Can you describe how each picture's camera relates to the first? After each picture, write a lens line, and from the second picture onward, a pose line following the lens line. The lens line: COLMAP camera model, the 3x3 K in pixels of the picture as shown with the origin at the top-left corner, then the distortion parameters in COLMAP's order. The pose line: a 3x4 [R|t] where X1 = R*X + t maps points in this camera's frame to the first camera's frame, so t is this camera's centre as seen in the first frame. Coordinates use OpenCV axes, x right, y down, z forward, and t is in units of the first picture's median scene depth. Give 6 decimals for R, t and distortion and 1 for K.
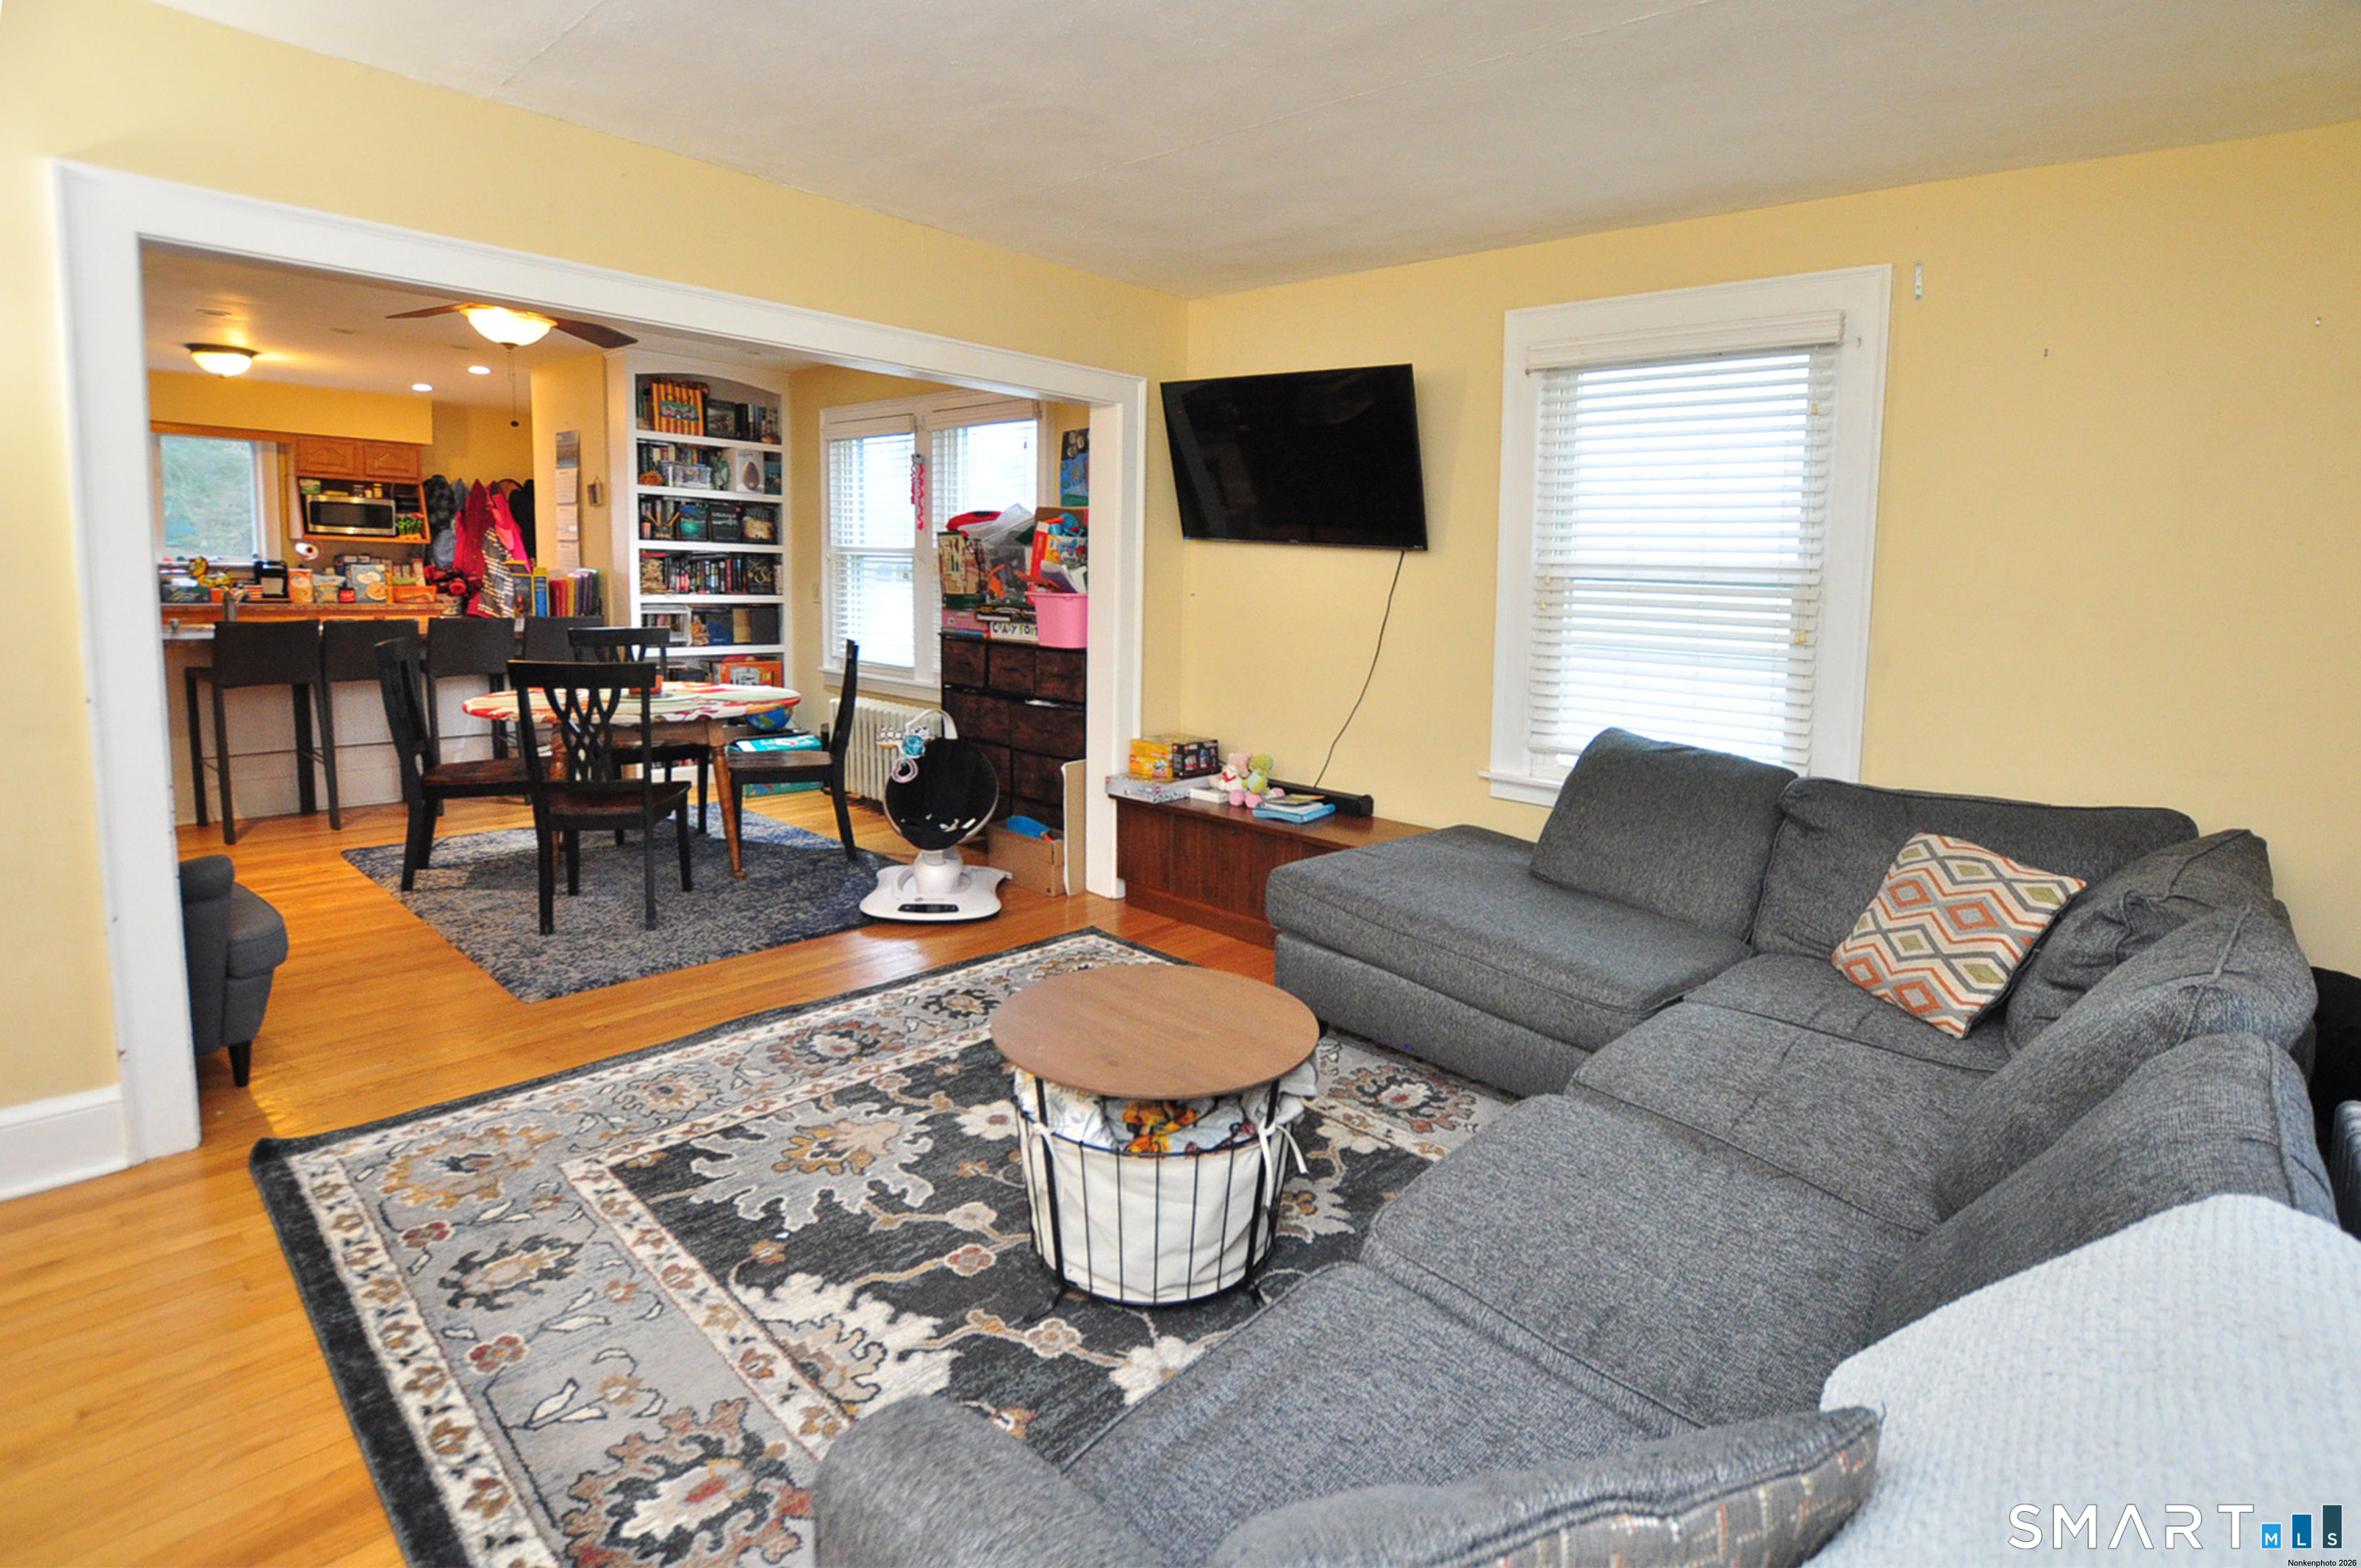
lens RADIAL K [[1133.0, 0, 1395.3], [0, 1133.0, 684.3], [0, 0, 1]] dist [-0.014655, -0.001752]
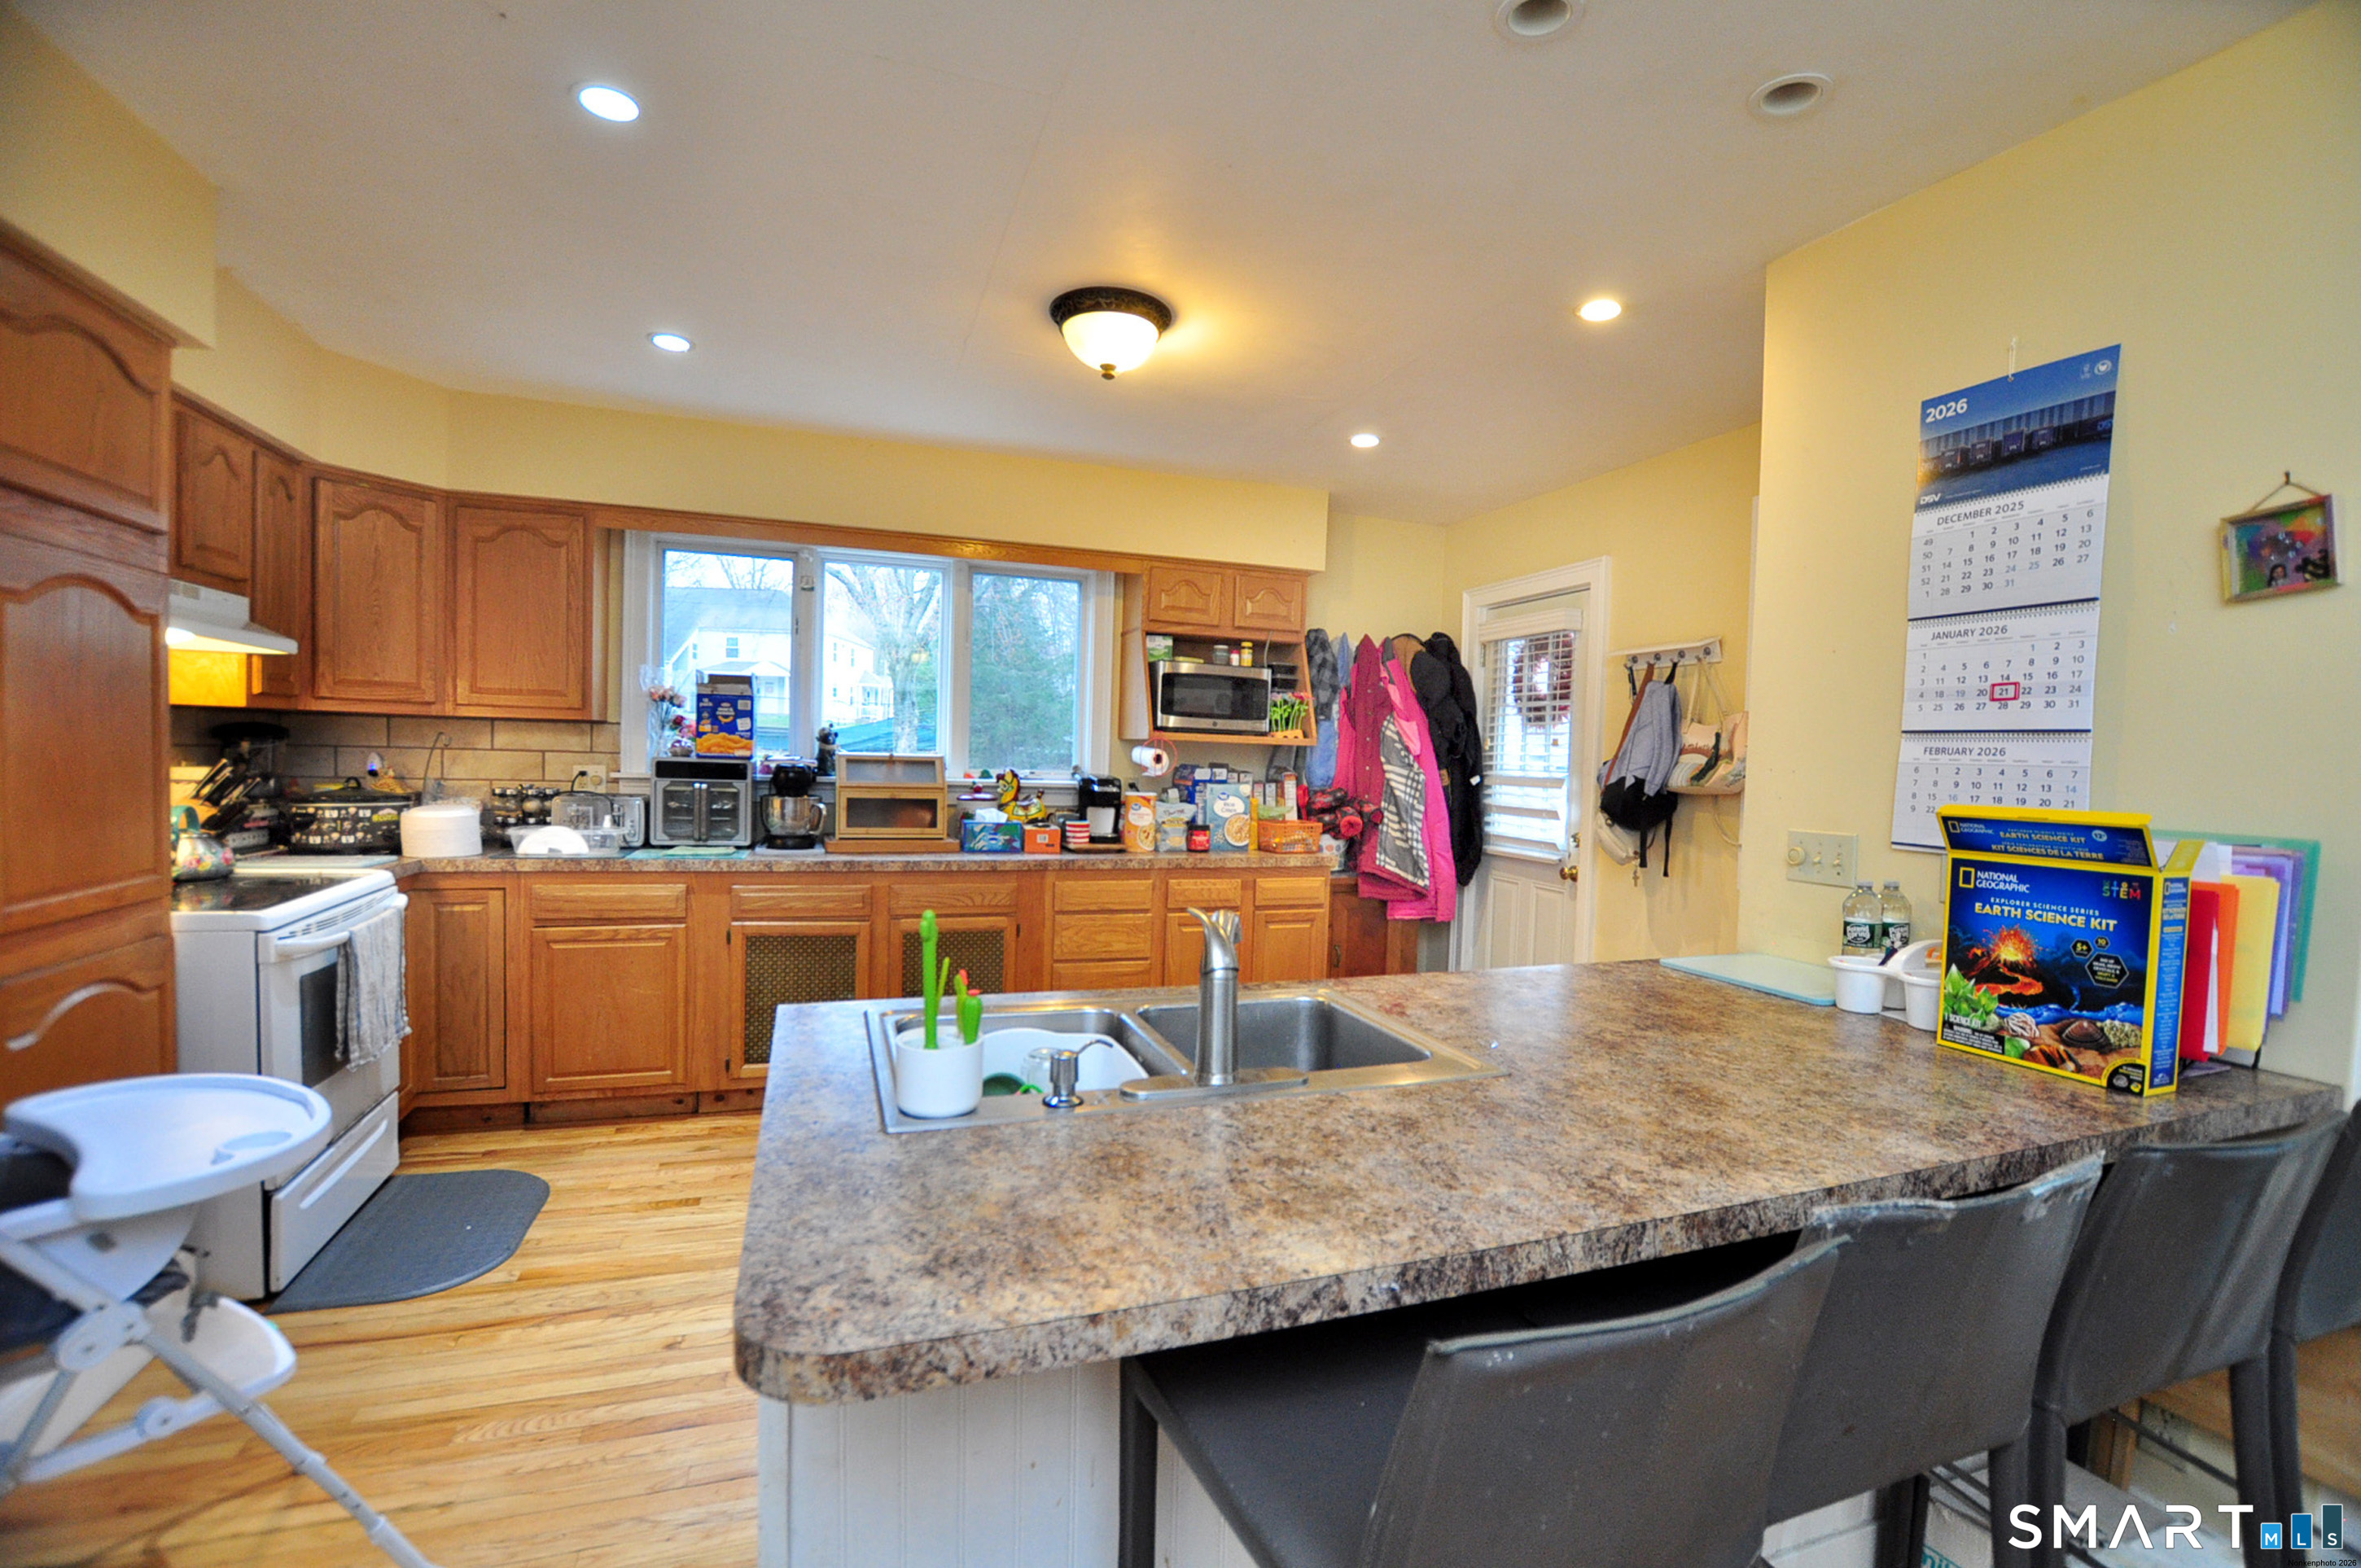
lens RADIAL K [[1058.7, 0, 1246.0], [0, 1058.7, 799.2], [0, 0, 1]] dist [-0.024601, -0.000522]
pose [[0.848262, 0.005892, -0.529544, -0.687814], [-0.046606, 0.996889, -0.063564, -0.071784], [0.527522, 0.078599, 0.845898, 0.604800]]
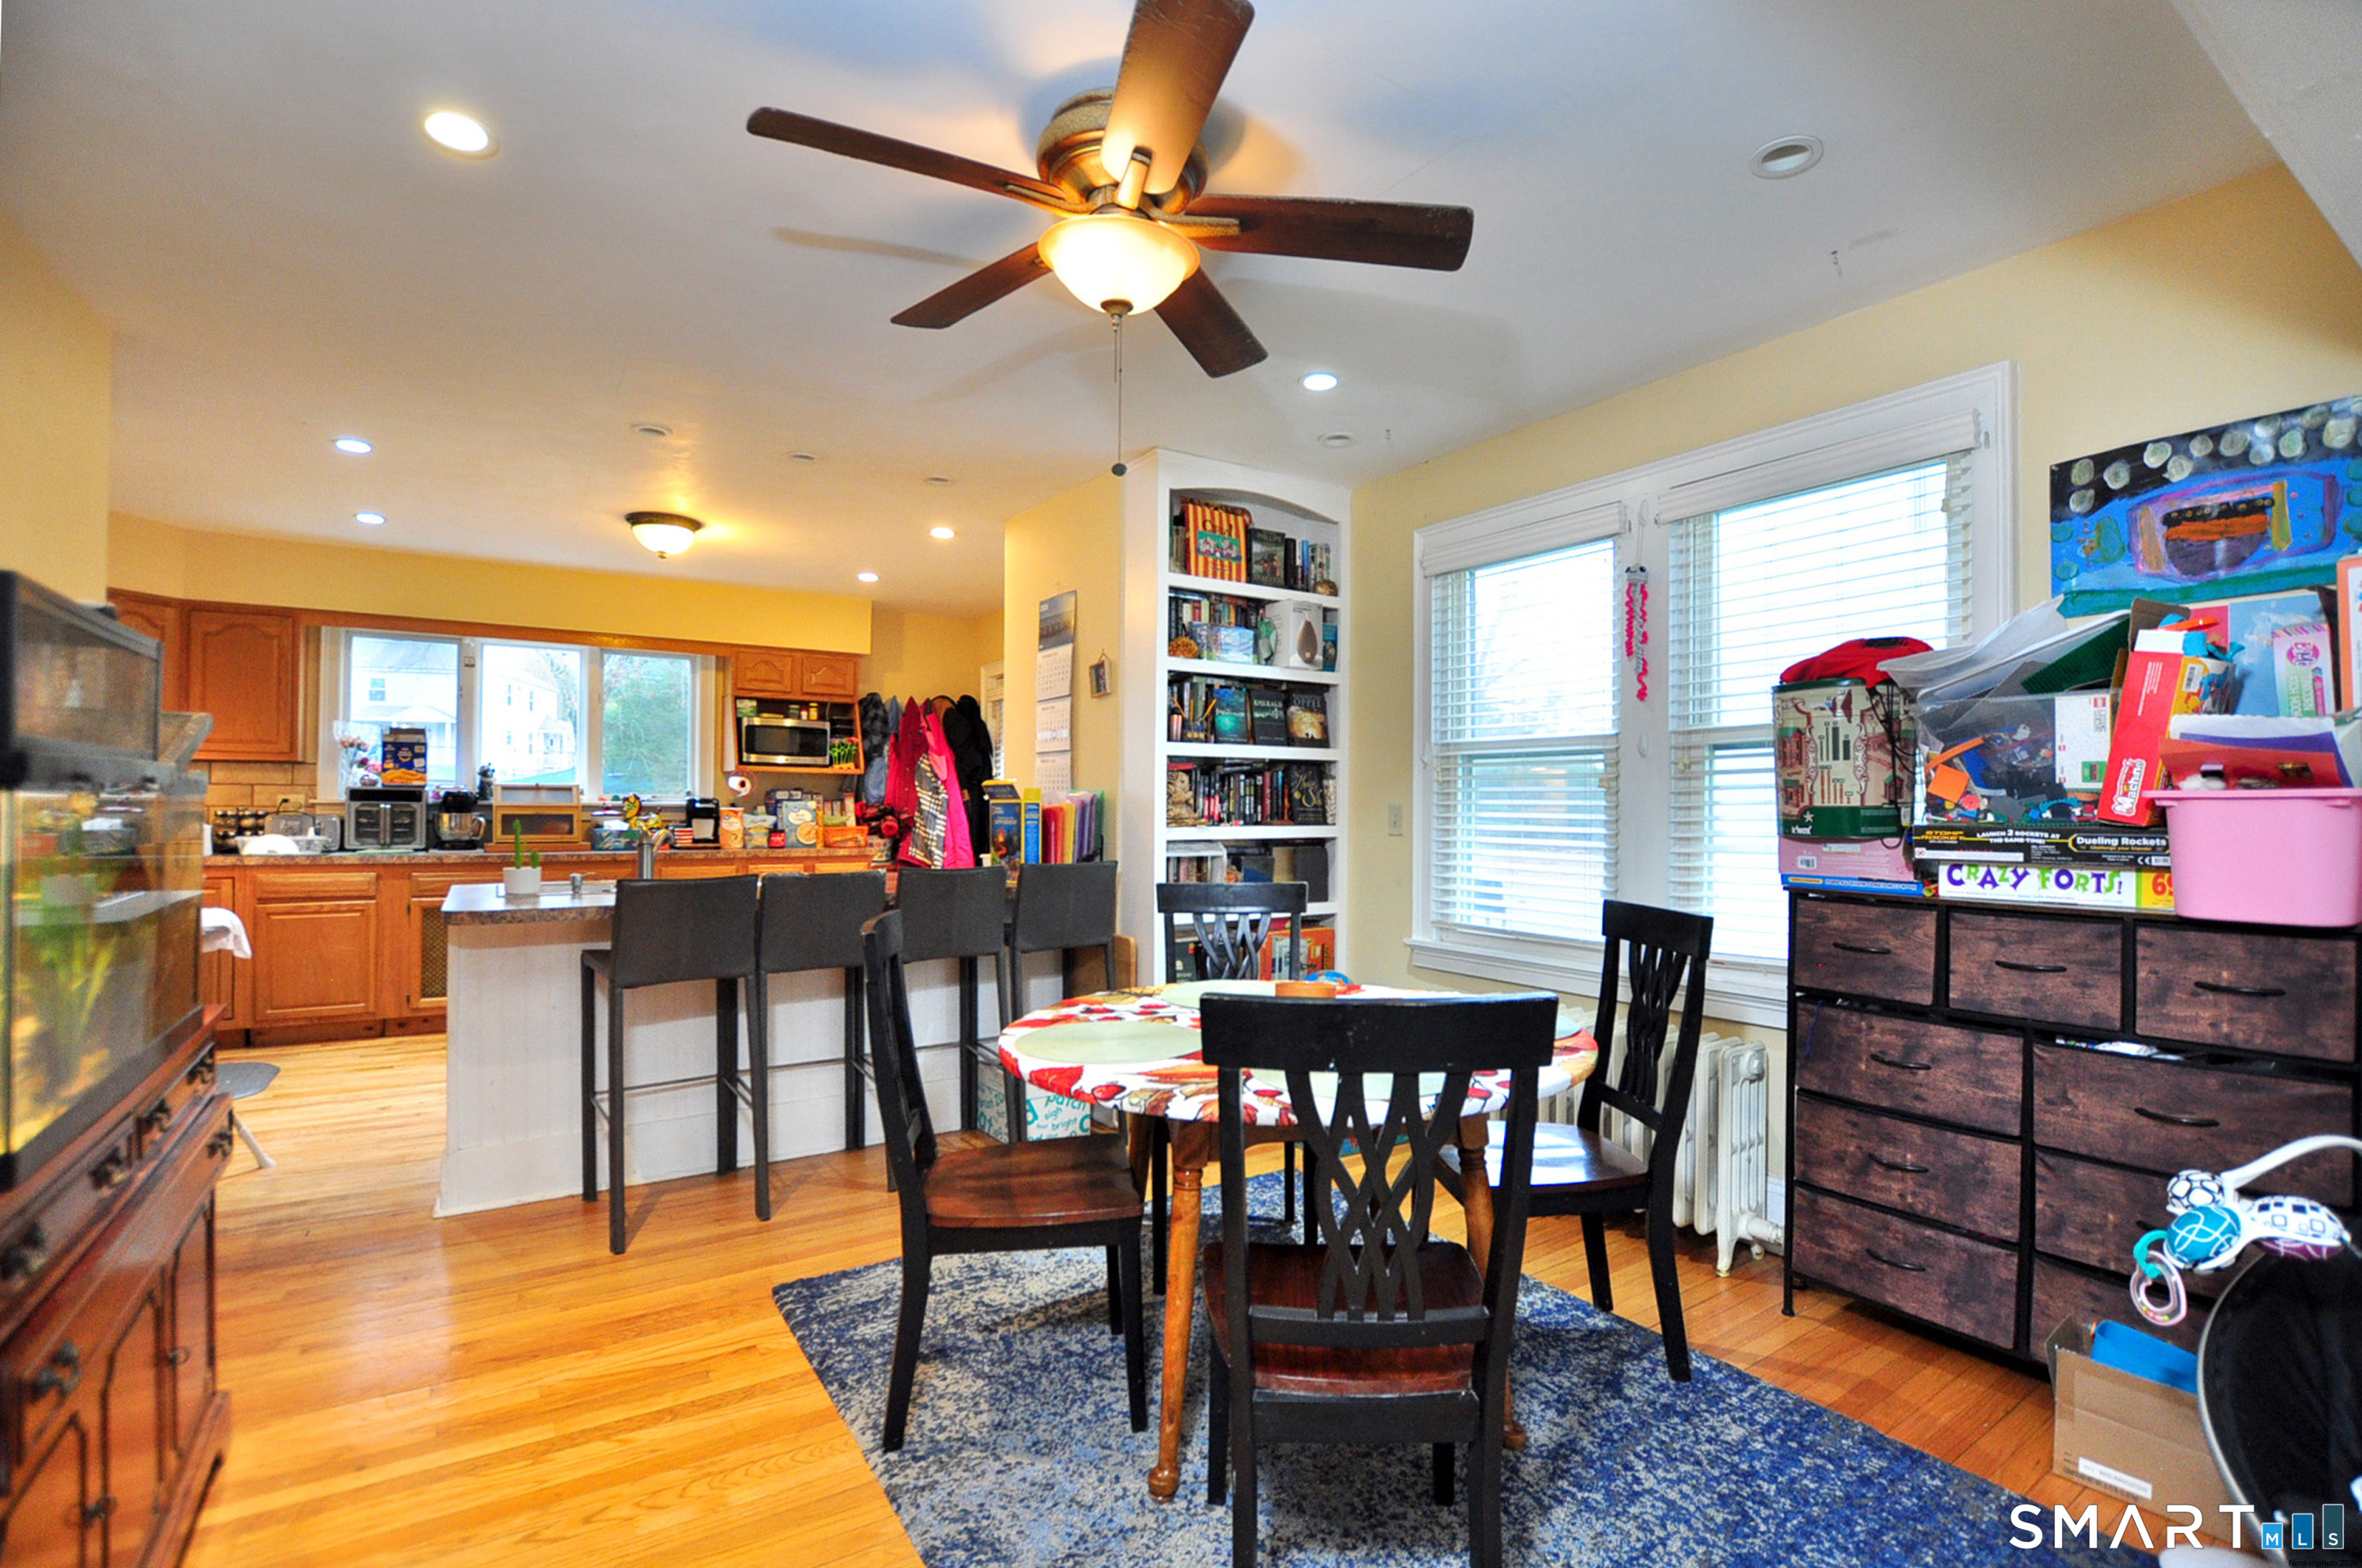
lens RADIAL K [[1059.2, 0, 1246.5], [0, 1059.2, 799.2], [0, 0, 1]] dist [-0.024601, -0.000522]
pose [[0.950296, -0.032284, -0.309669, -0.406559], [-0.001439, 0.994143, -0.108059, -0.028114], [0.311344, 0.103133, 0.944684, 0.409922]]
